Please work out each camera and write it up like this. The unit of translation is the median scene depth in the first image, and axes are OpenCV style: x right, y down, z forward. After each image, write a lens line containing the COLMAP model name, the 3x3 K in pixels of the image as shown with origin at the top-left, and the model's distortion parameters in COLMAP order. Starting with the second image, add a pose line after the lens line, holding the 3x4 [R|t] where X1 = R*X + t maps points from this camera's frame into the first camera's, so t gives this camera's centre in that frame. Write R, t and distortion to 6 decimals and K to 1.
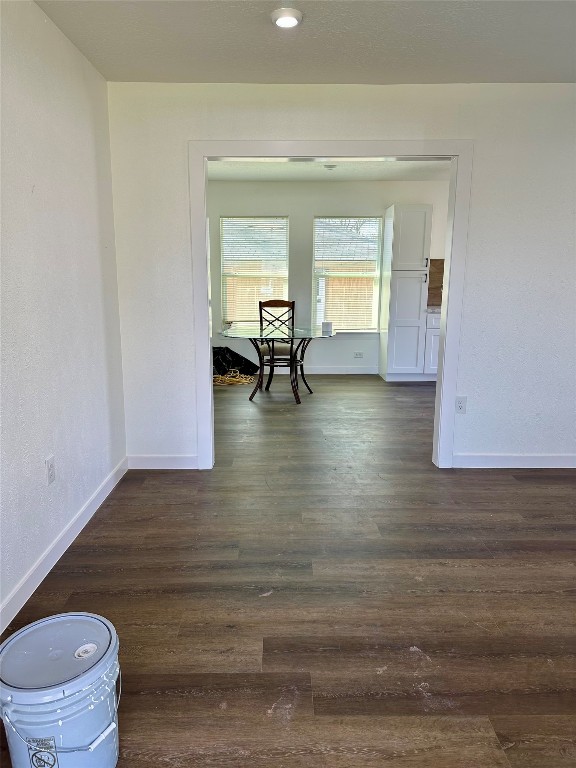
lens RADIAL K [[549.6, 0, 284.3], [0, 549.6, 378.5], [0, 0, 1]] dist [0.096096, -0.085265]
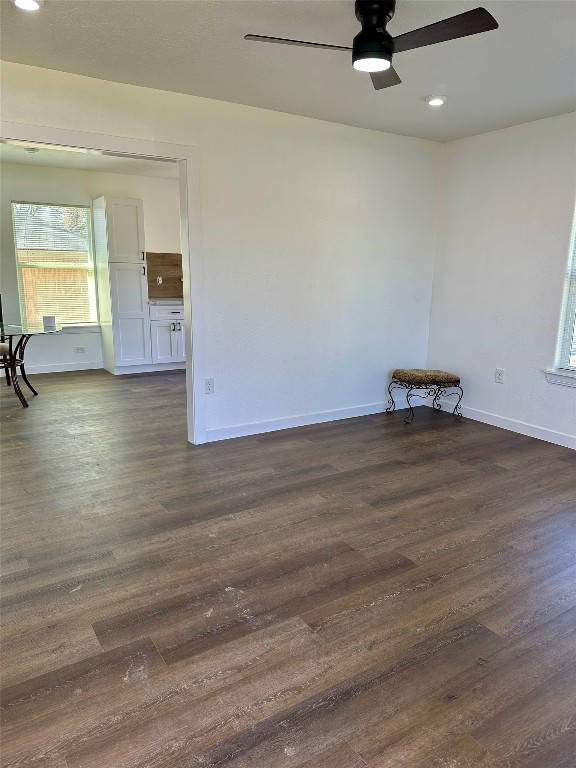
lens RADIAL K [[549.6, 0, 289.2], [0, 549.6, 383.9], [0, 0, 1]] dist [0.096096, -0.085265]
pose [[0.850336, -0.103078, 0.516047, -0.147235], [0.092549, 0.994637, 0.046173, 0.010307], [-0.518038, 0.008497, 0.855315, -0.042122]]
